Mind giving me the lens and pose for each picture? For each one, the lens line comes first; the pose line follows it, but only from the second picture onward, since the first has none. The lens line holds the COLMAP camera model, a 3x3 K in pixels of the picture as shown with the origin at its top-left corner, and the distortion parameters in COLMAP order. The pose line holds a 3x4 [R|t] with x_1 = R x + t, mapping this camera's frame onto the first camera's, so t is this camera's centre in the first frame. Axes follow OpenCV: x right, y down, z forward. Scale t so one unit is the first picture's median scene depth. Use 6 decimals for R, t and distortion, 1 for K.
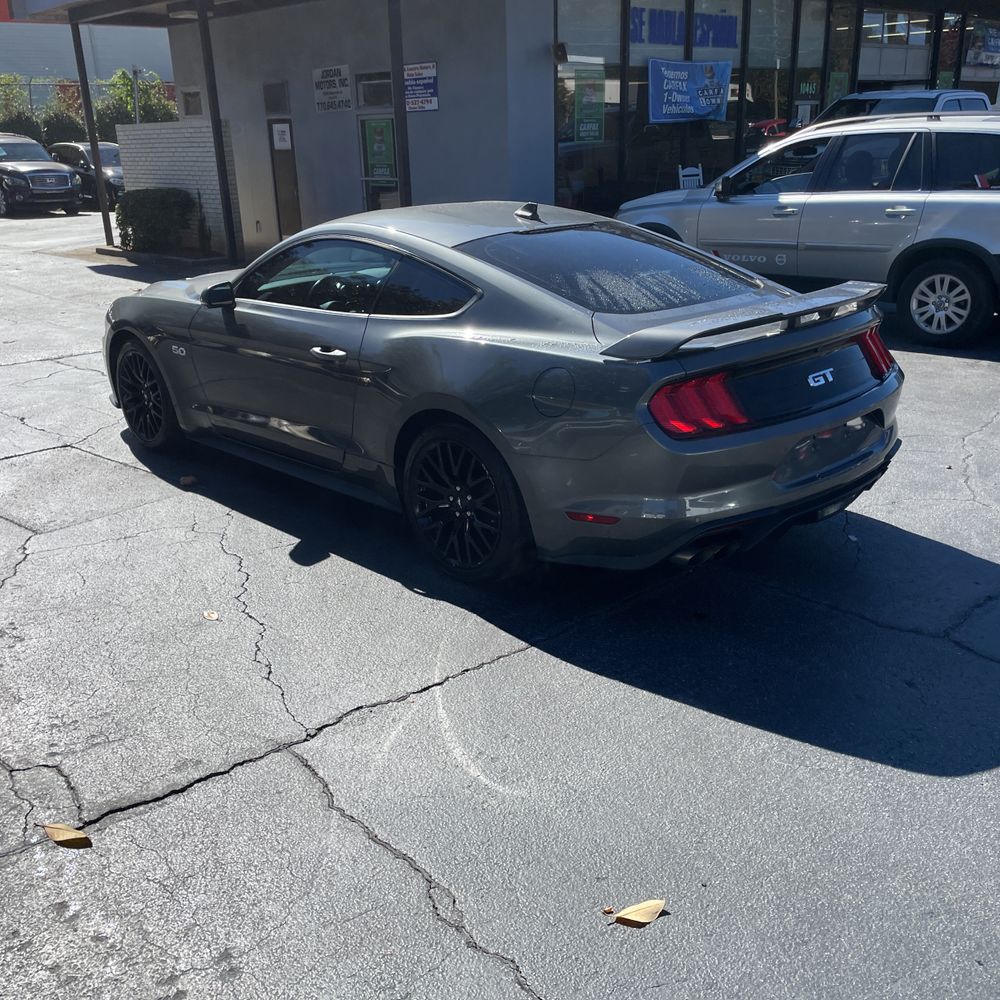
lens RADIAL K [[1013.2, 0, 508.7], [0, 1013.2, 505.0], [0, 0, 1]] dist [0.101826, -0.149536]
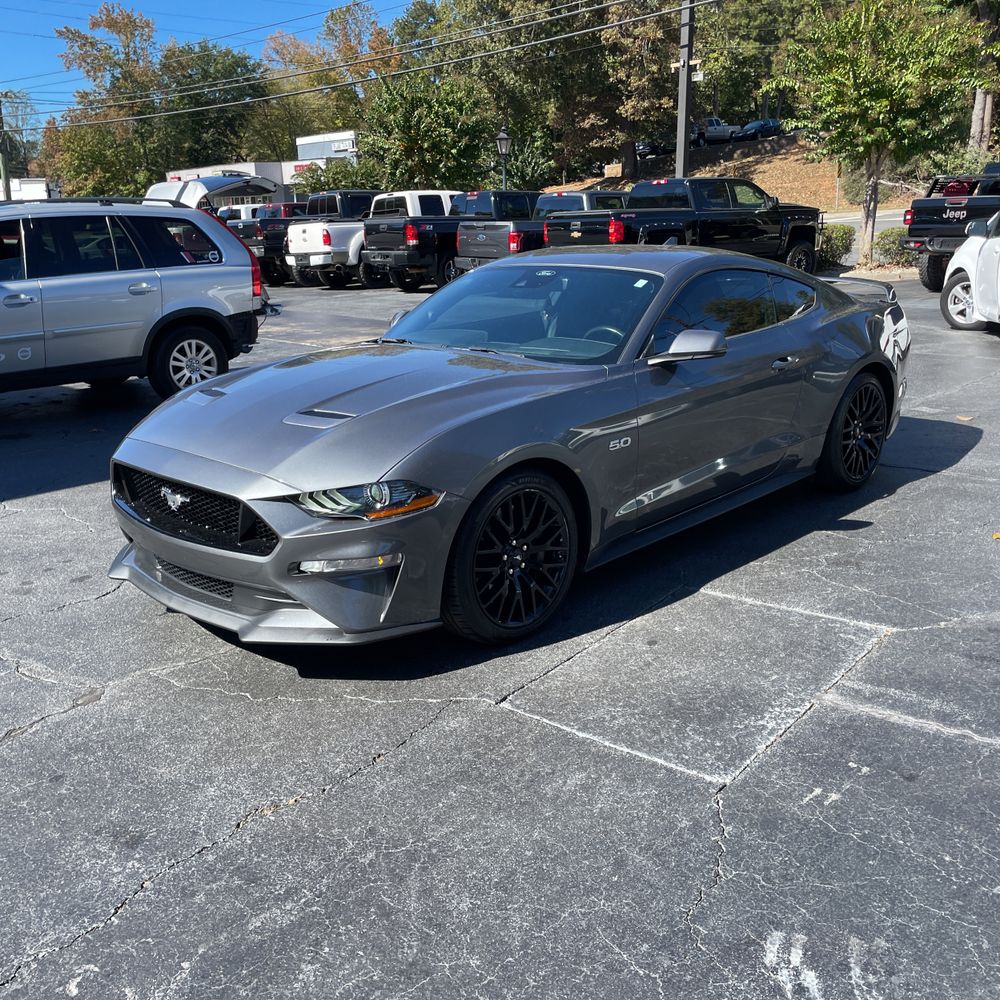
lens RADIAL K [[1010.3, 0, 496.9], [0, 1010.3, 499.8], [0, 0, 1]] dist [0.083090, -0.116730]
pose [[-0.036061, -0.246655, 0.968432, -0.691642], [0.364428, 0.899086, 0.242563, -0.214216], [-0.930533, 0.361671, 0.057466, 0.689837]]
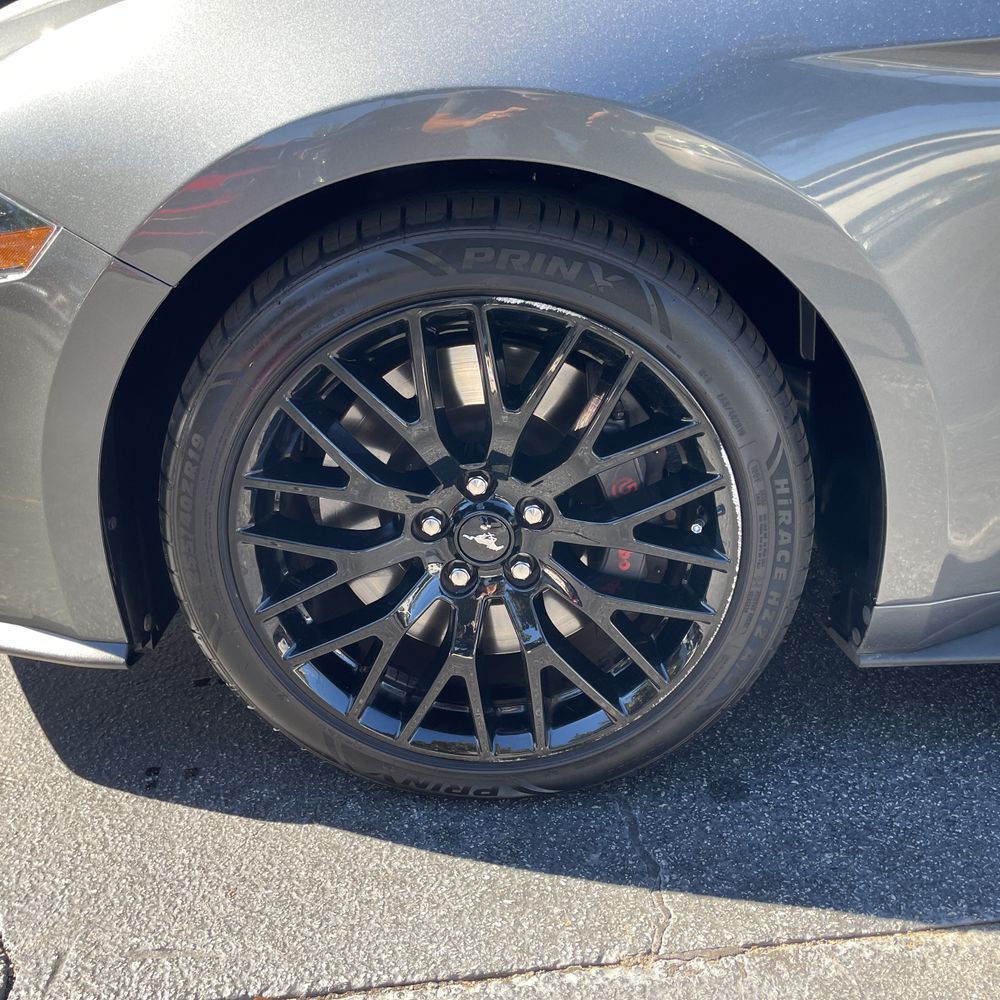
lens RADIAL K [[976.9, 0, 500.0], [0, 976.9, 500.0], [0, 0, 1]] dist [0.082267, -0.126693]
pose [[0.712627, -0.289733, 0.638919, -0.333206], [0.262918, 0.954656, 0.139662, -0.098393], [-0.650413, 0.068456, 0.756490, 0.621084]]
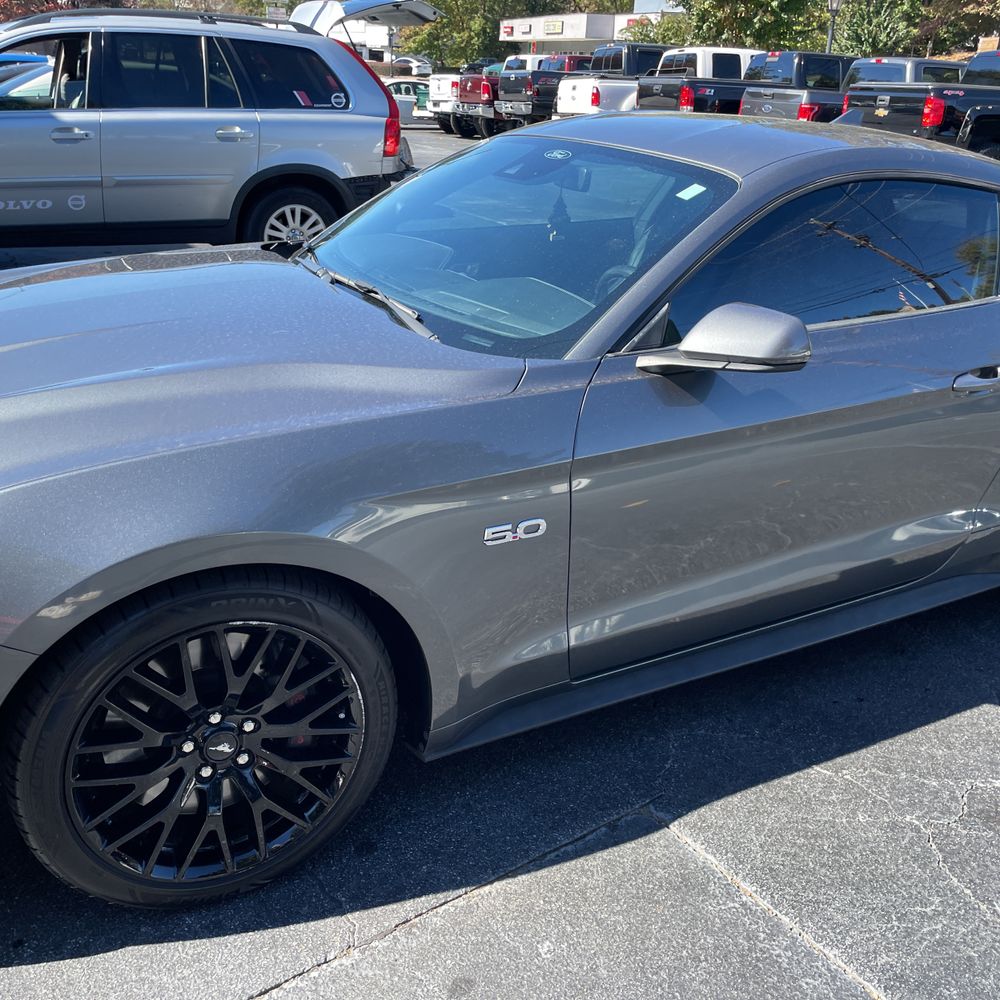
lens RADIAL K [[1013.2, 0, 508.7], [0, 1013.2, 505.0], [0, 0, 1]] dist [0.101826, -0.149536]
pose [[0.259384, -0.341228, 0.903484, -0.424492], [0.283702, 0.921150, 0.266451, -0.167337], [-0.923165, 0.187207, 0.335738, 0.573911]]
